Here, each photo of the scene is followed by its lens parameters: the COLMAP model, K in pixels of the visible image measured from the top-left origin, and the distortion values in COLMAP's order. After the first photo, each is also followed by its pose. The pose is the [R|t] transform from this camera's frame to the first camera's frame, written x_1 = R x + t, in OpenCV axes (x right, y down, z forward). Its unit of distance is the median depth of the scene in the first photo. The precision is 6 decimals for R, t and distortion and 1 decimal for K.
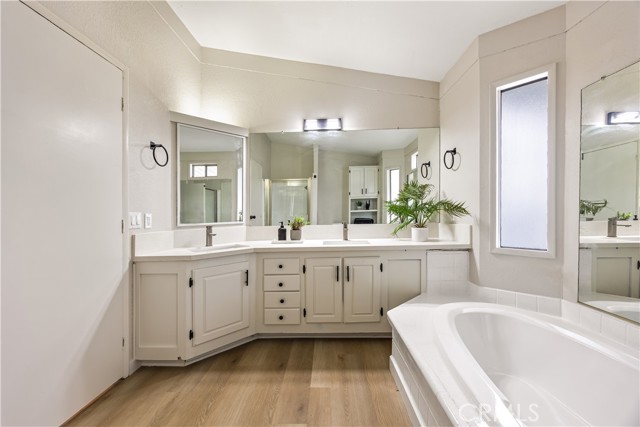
lens RADIAL K [[244.3, 0, 321.2], [0, 244.3, 217.3], [0, 0, 1]] dist [-0.003640, 0.000702]
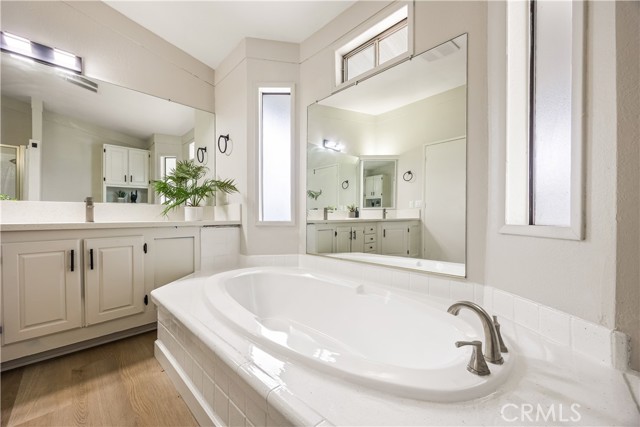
lens RADIAL K [[244.3, 0, 318.9], [0, 244.3, 222.0], [0, 0, 1]] dist [-0.003640, 0.000702]
pose [[0.678645, -0.003362, 0.734458, 0.032688], [0.005296, 0.999986, -0.000317, 0.117833], [-0.734447, 0.004105, 0.678654, -0.025372]]
